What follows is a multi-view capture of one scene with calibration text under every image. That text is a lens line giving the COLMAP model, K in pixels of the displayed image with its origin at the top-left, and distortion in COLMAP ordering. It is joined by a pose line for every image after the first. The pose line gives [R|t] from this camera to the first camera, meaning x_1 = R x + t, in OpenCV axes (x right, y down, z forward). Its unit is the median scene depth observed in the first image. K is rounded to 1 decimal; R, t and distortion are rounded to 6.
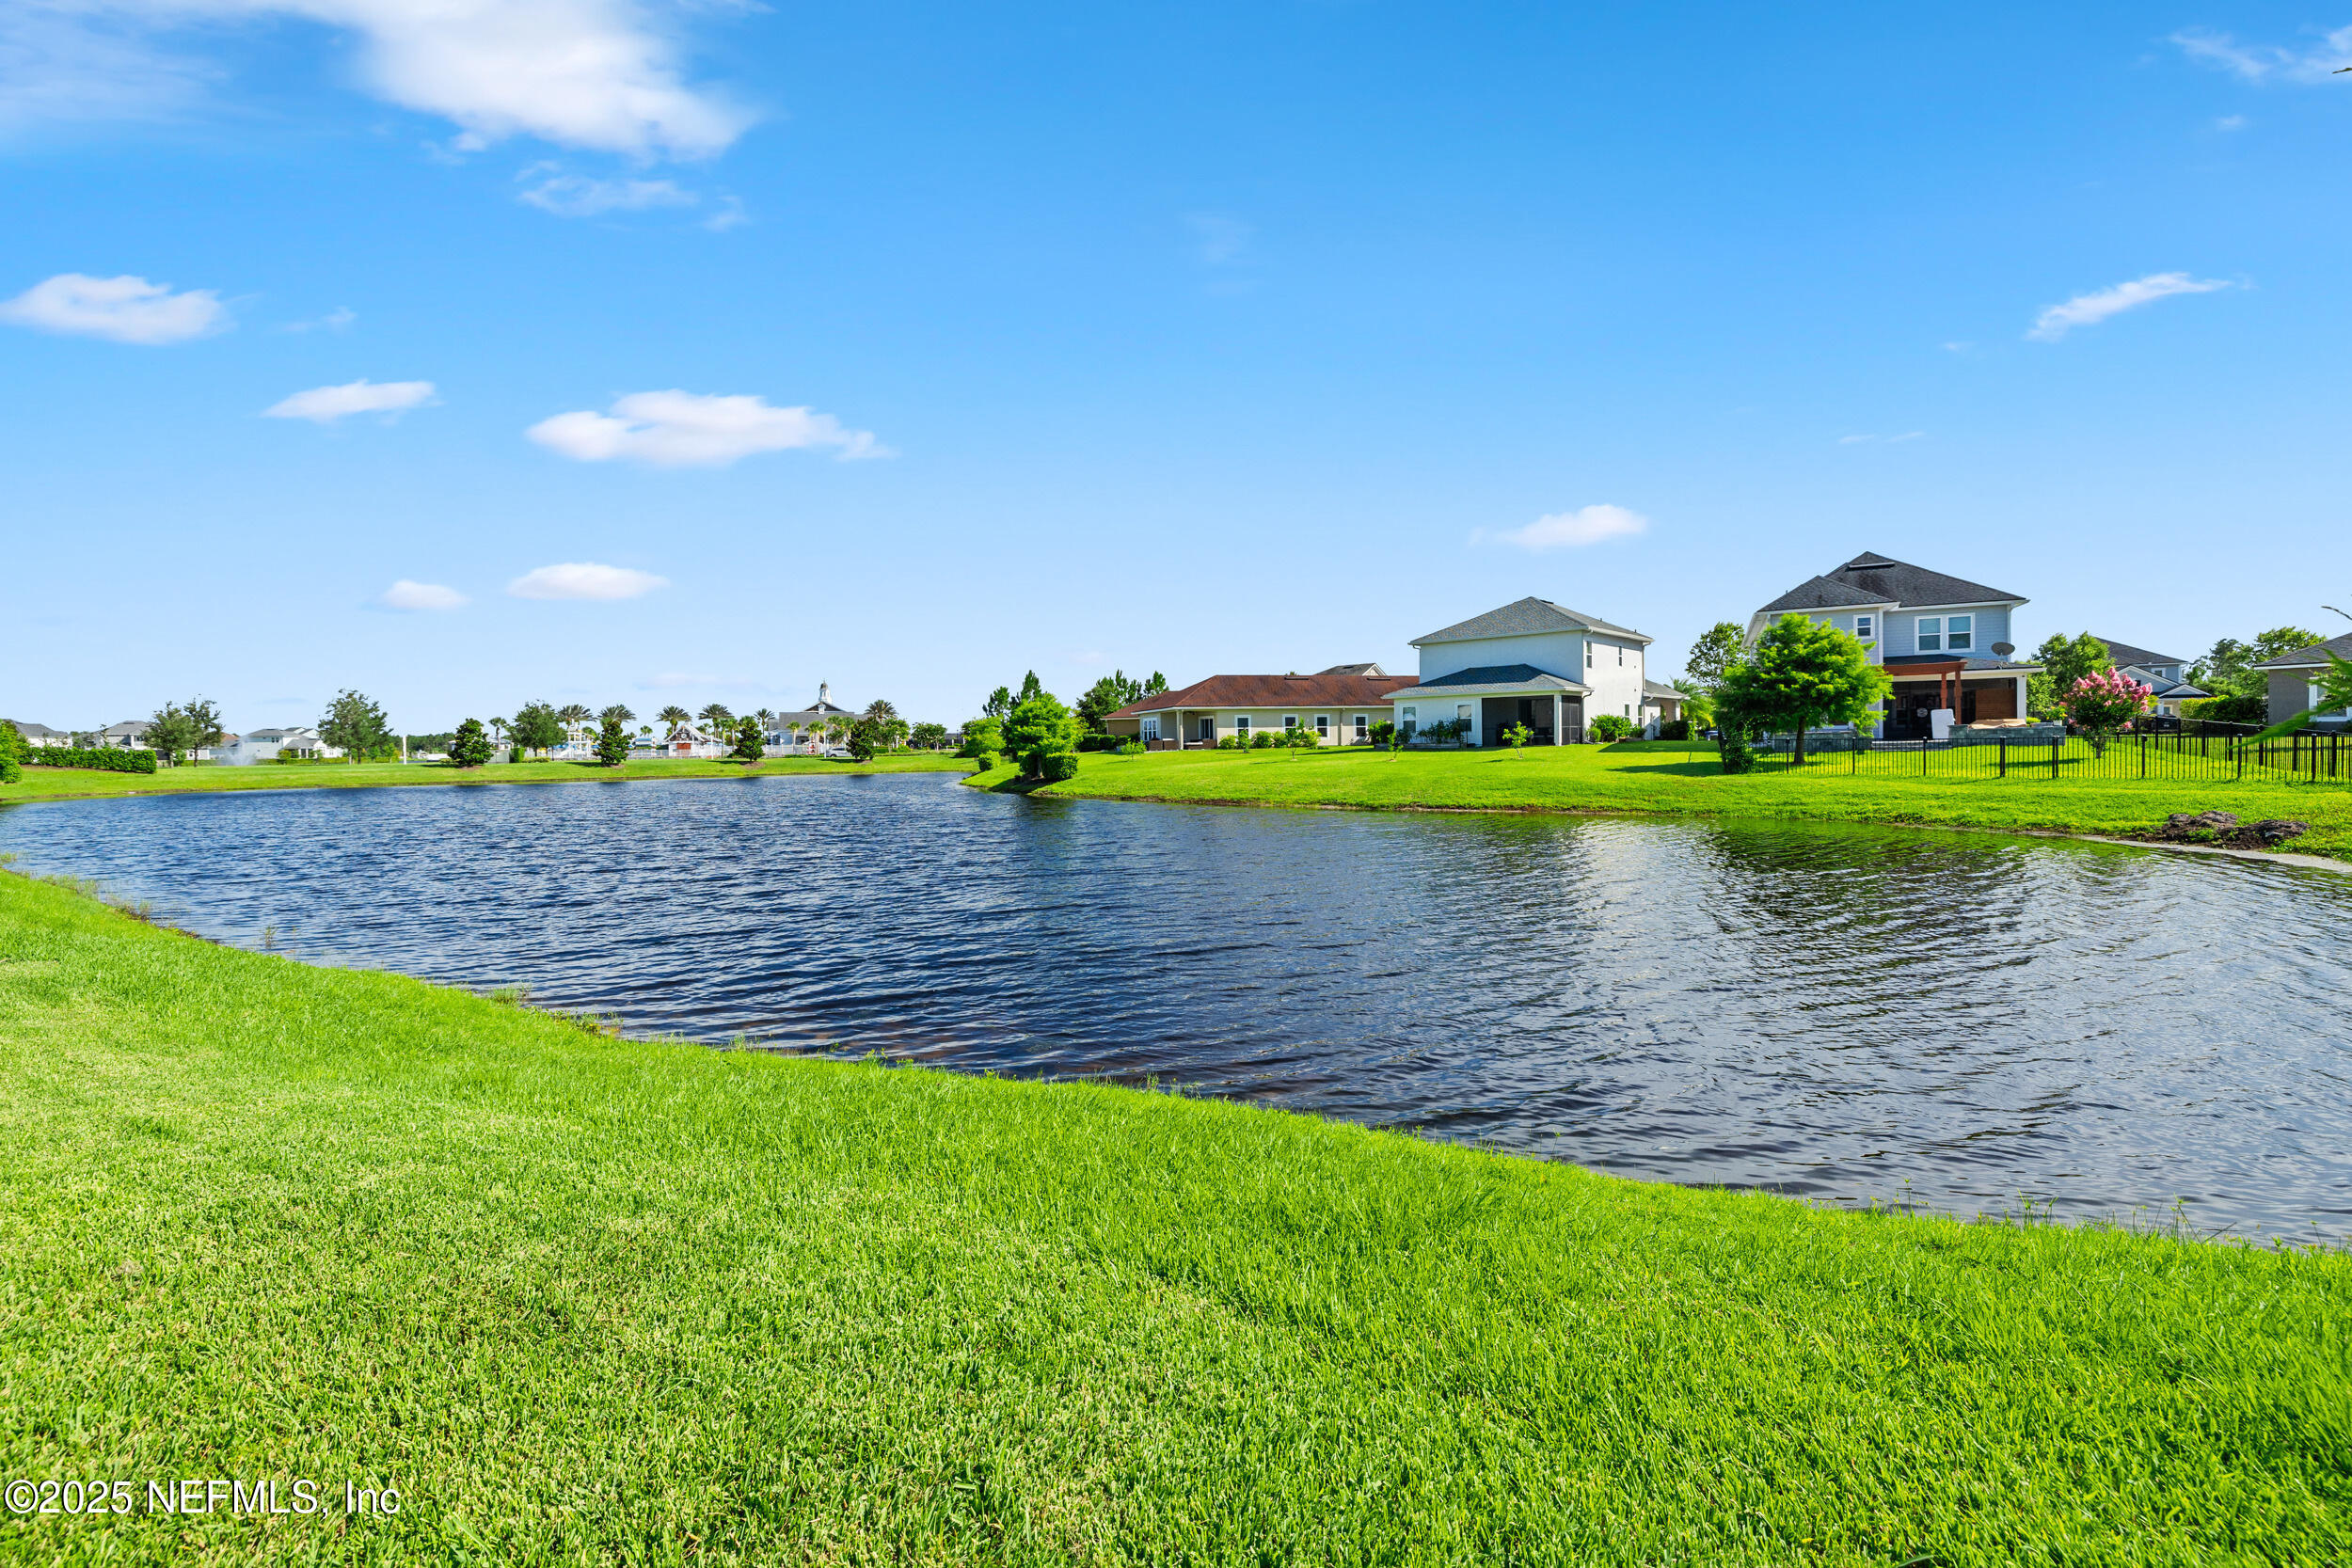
lens RADIAL K [[1014.8, 0, 1175.2], [0, 1014.8, 741.4], [0, 0, 1]] dist [0.001215, 0.000286]
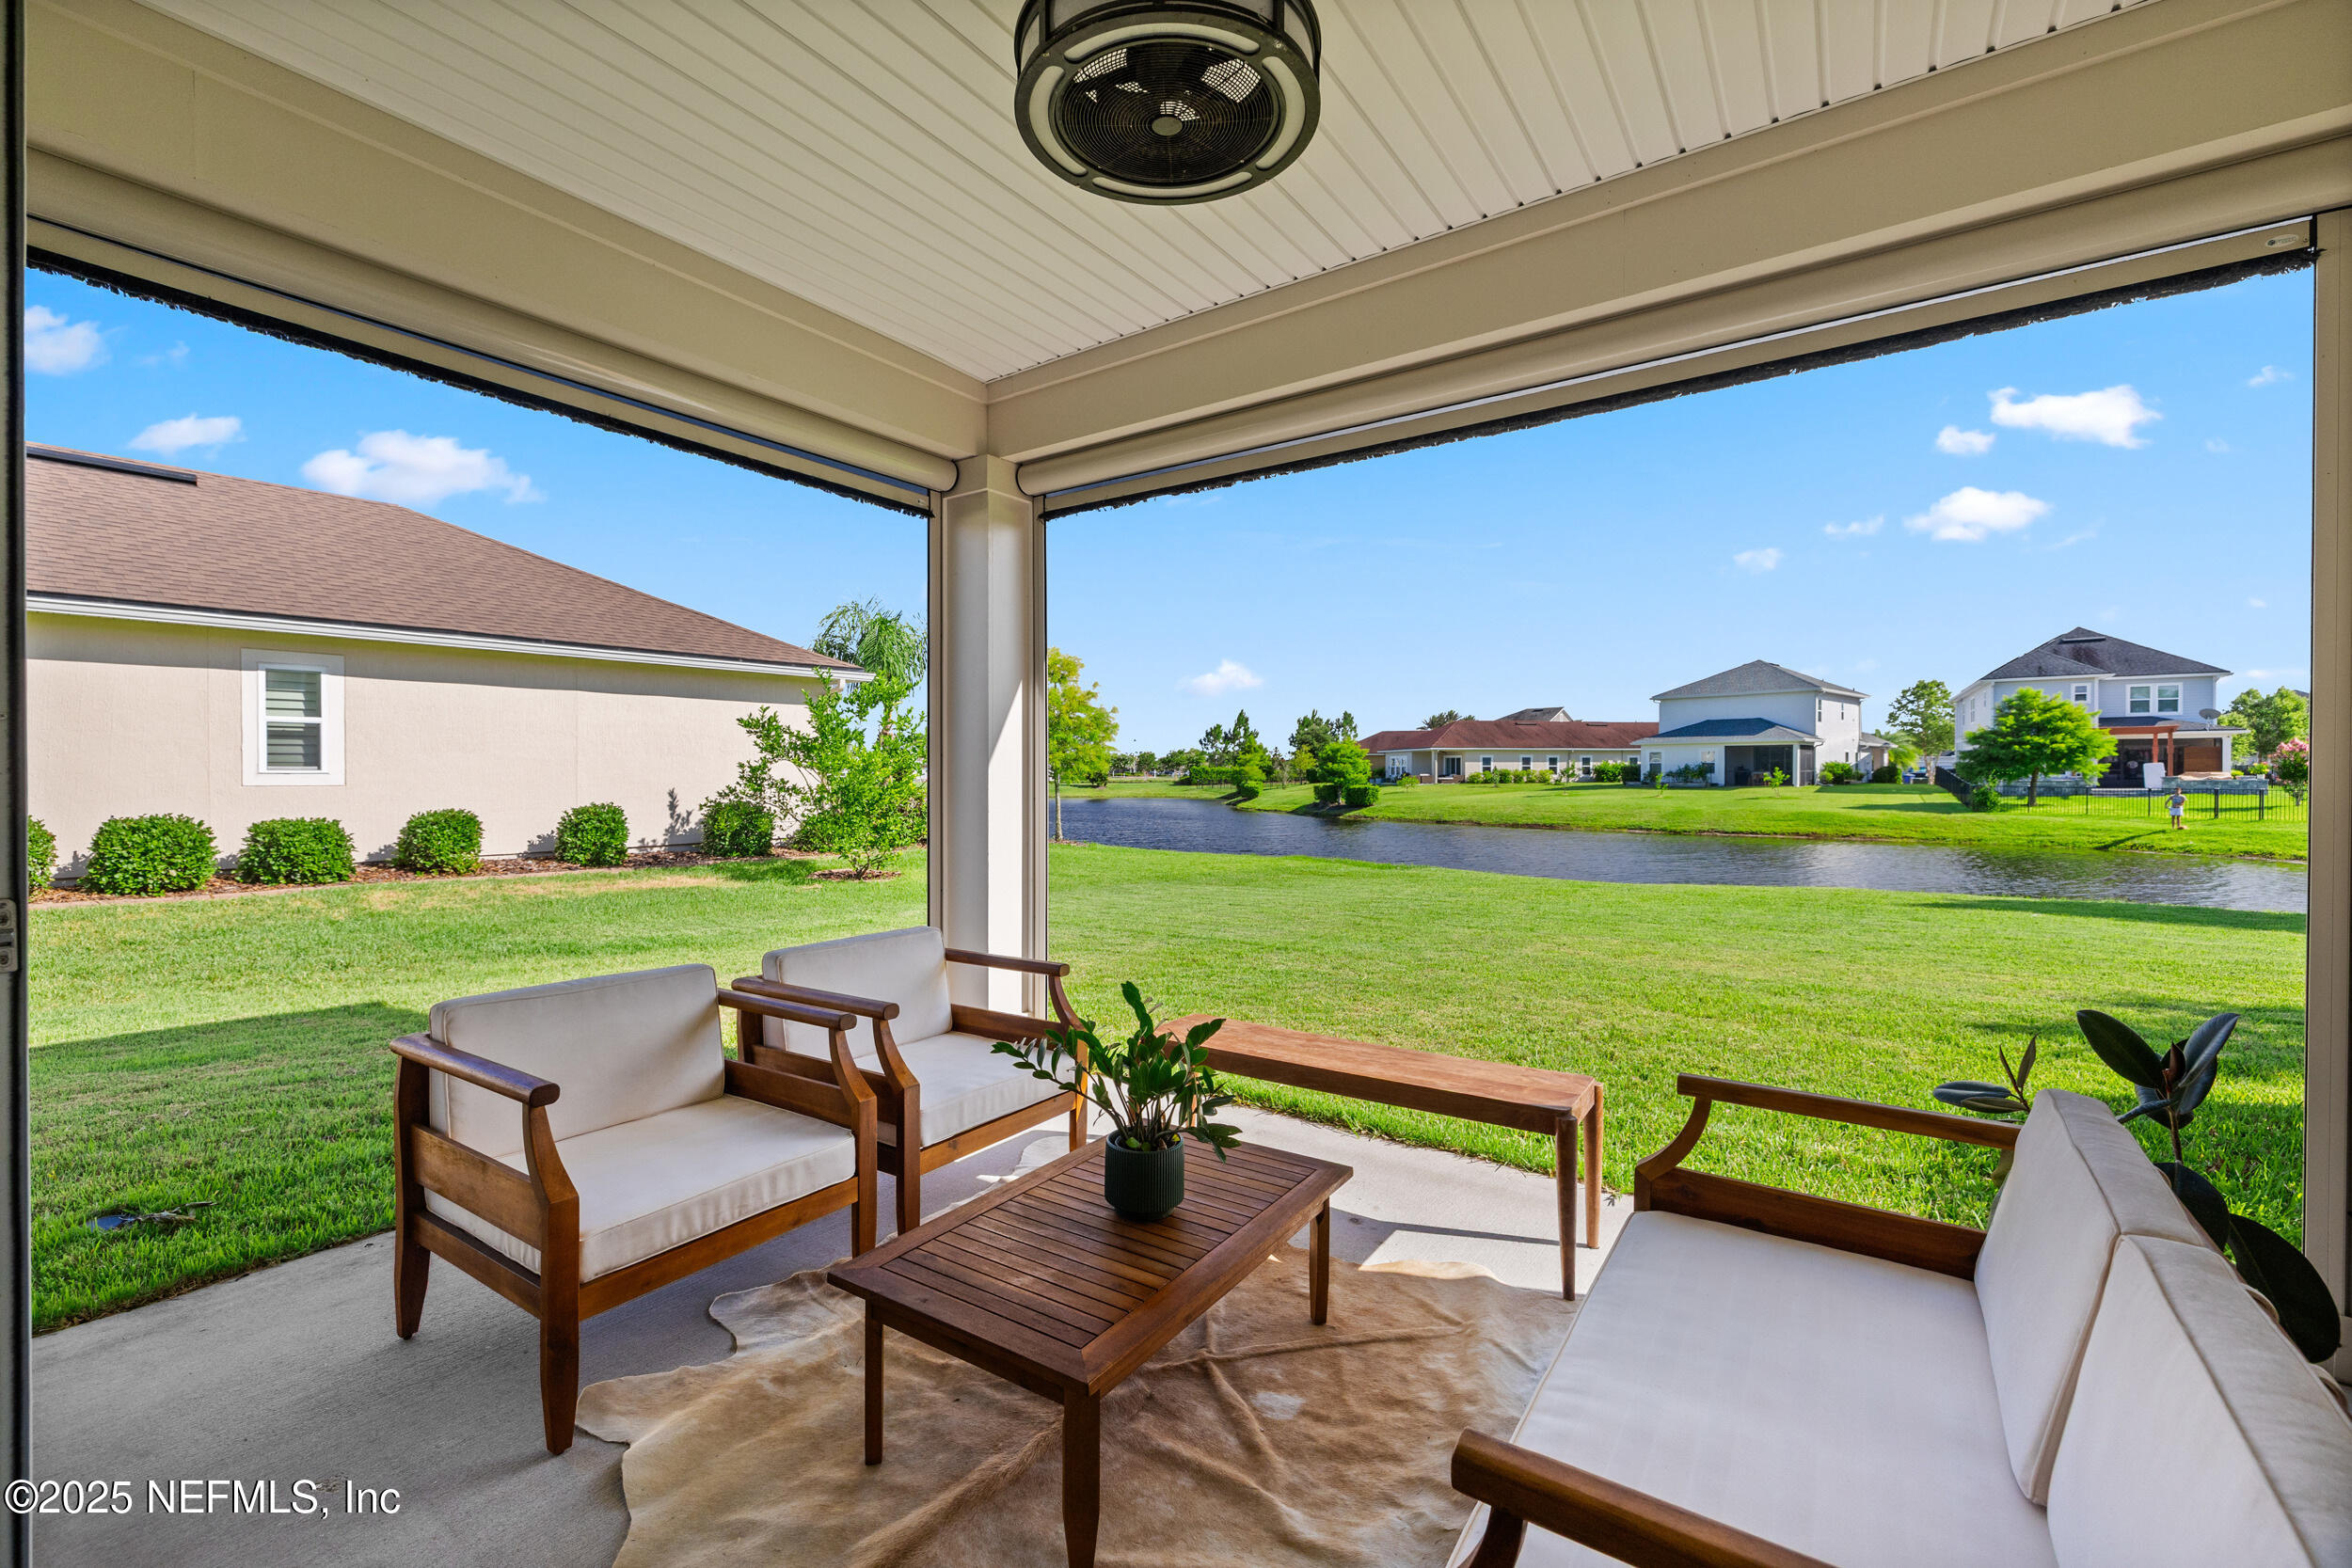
lens RADIAL K [[980.0, 0, 1154.4], [0, 980.0, 768.0], [0, 0, 1]] dist [-0.000922, -0.000579]
pose [[0.992022, 0.014882, -0.125180, -0.265094], [-0.015052, 0.999887, -0.000413, -0.006358], [0.125160, 0.002294, 0.992134, -0.290932]]
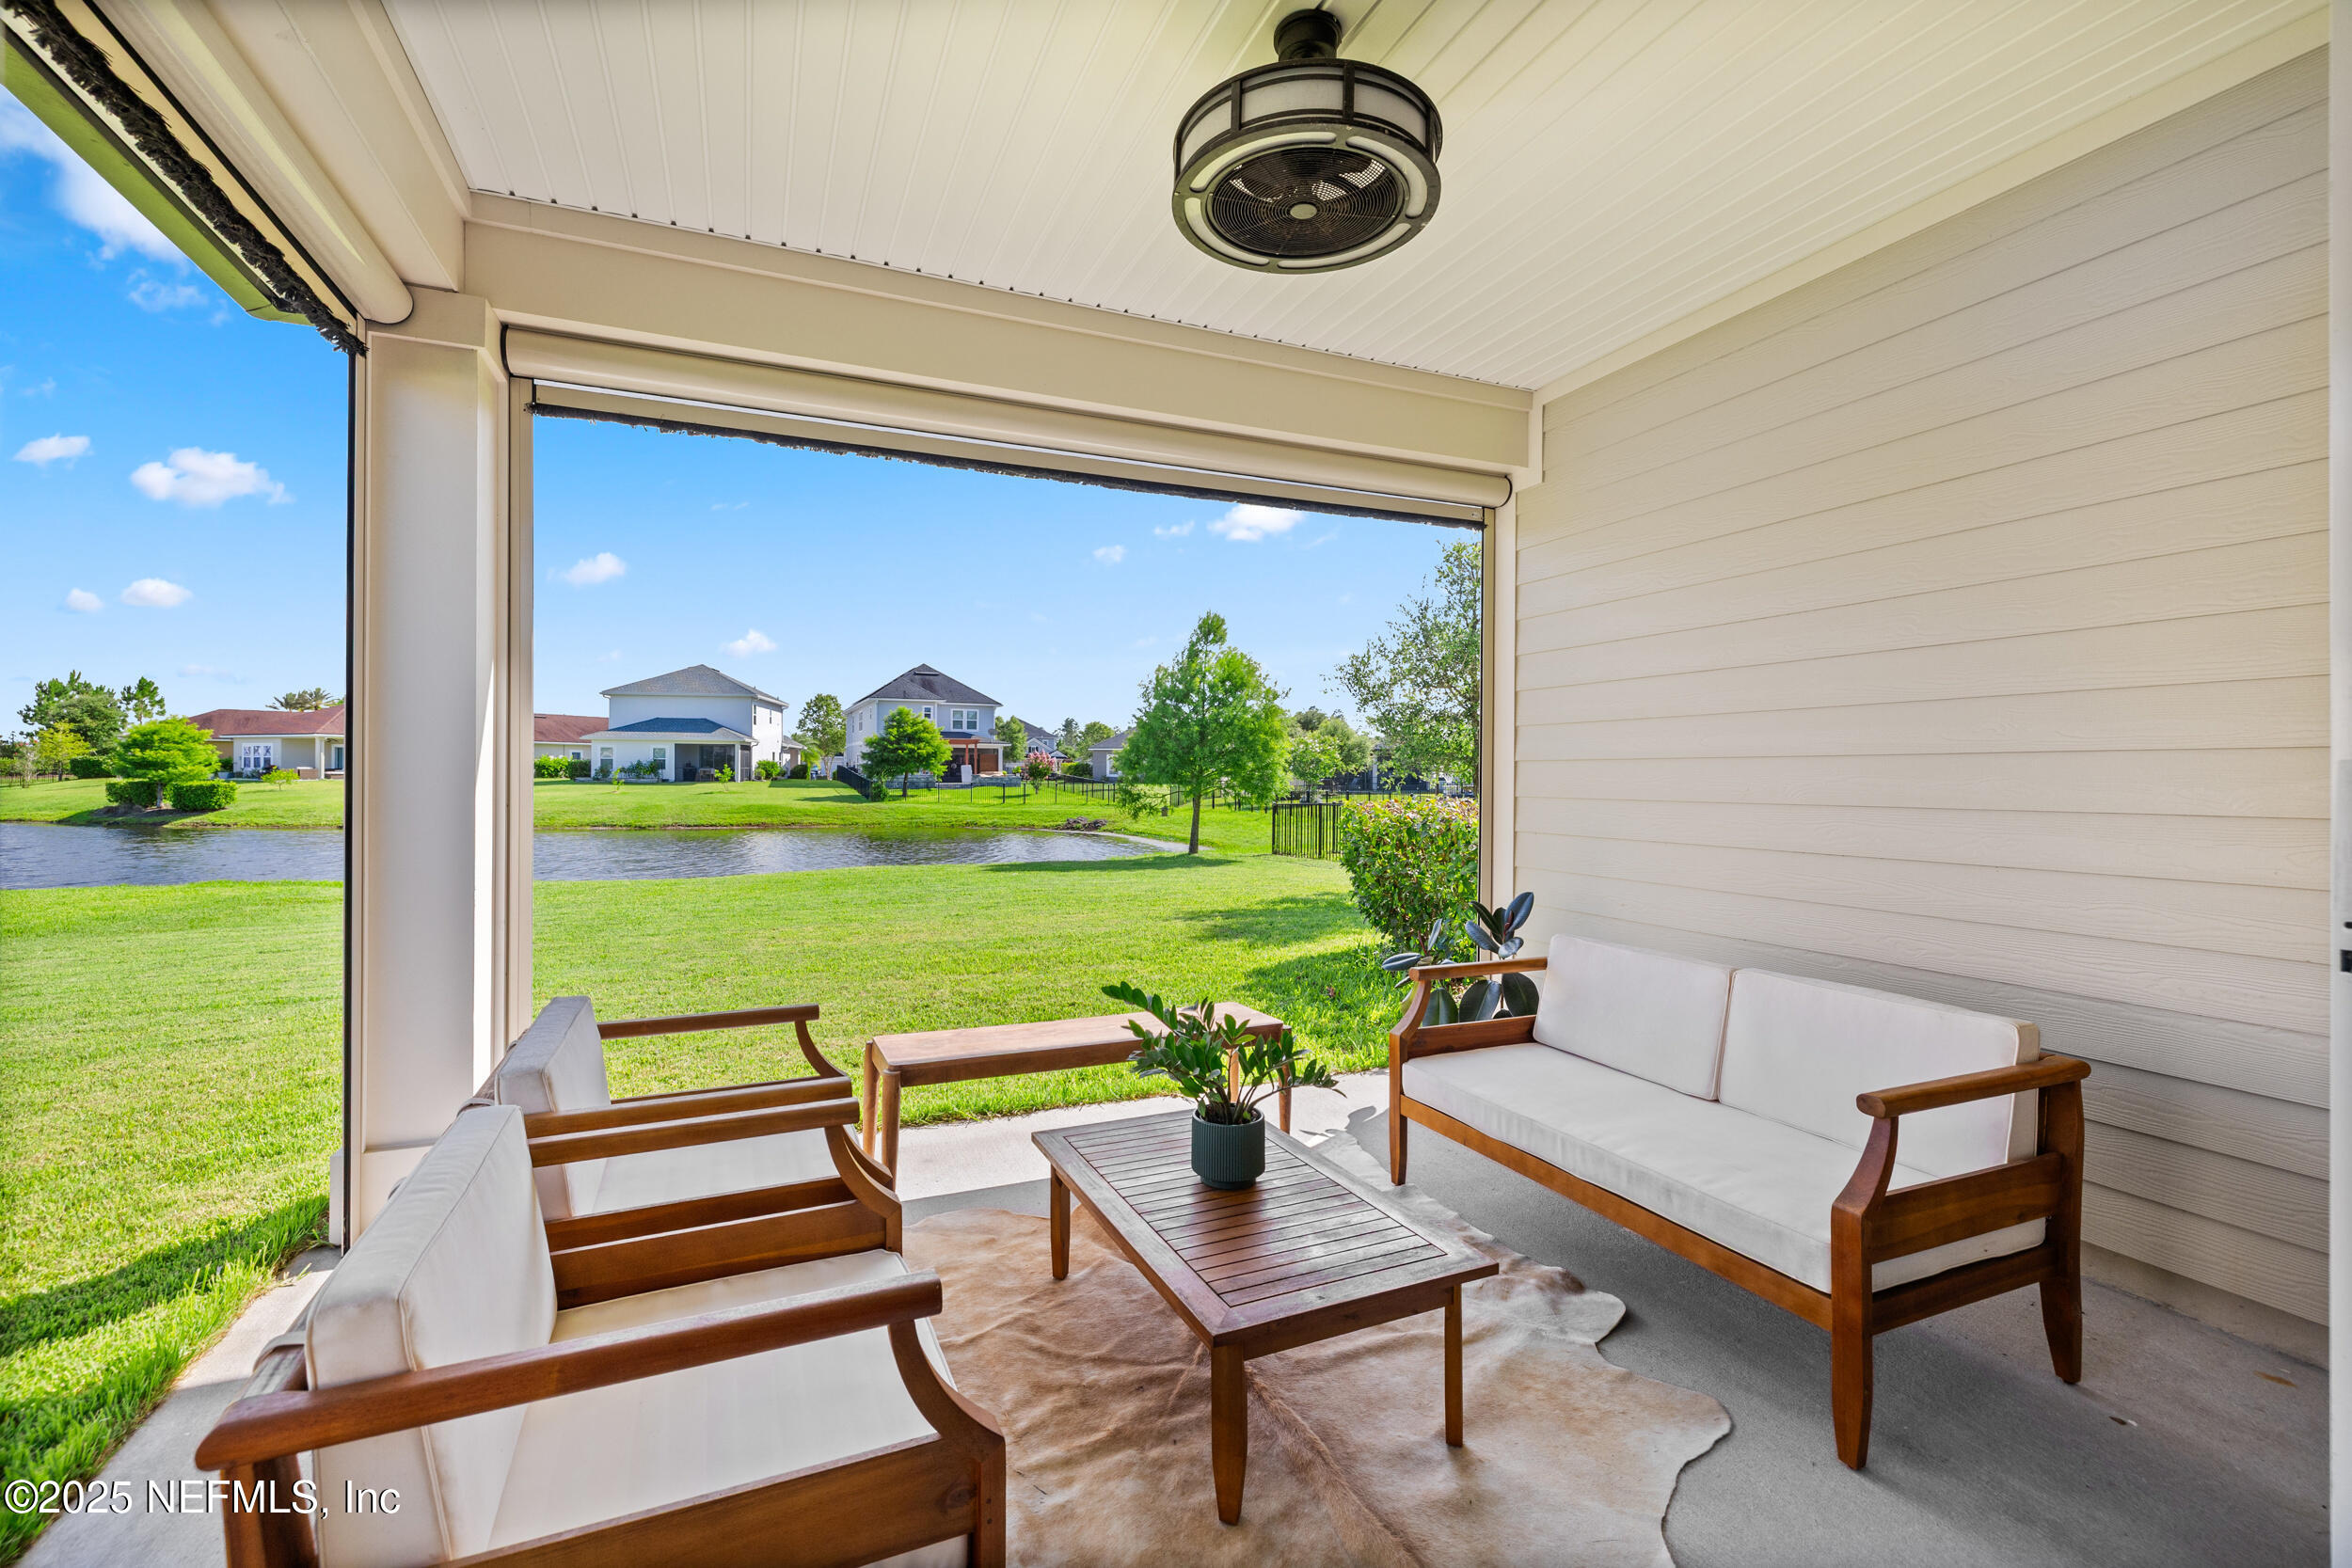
lens RADIAL K [[980.3, 0, 1140.6], [0, 980.3, 773.5], [0, 0, 1]] dist [0.001571, 0.000098]
pose [[0.637329, 0.021449, 0.770293, -0.315883], [-0.021325, 0.999721, -0.010193, -0.005595], [-0.770296, -0.009930, 0.637609, -0.272176]]
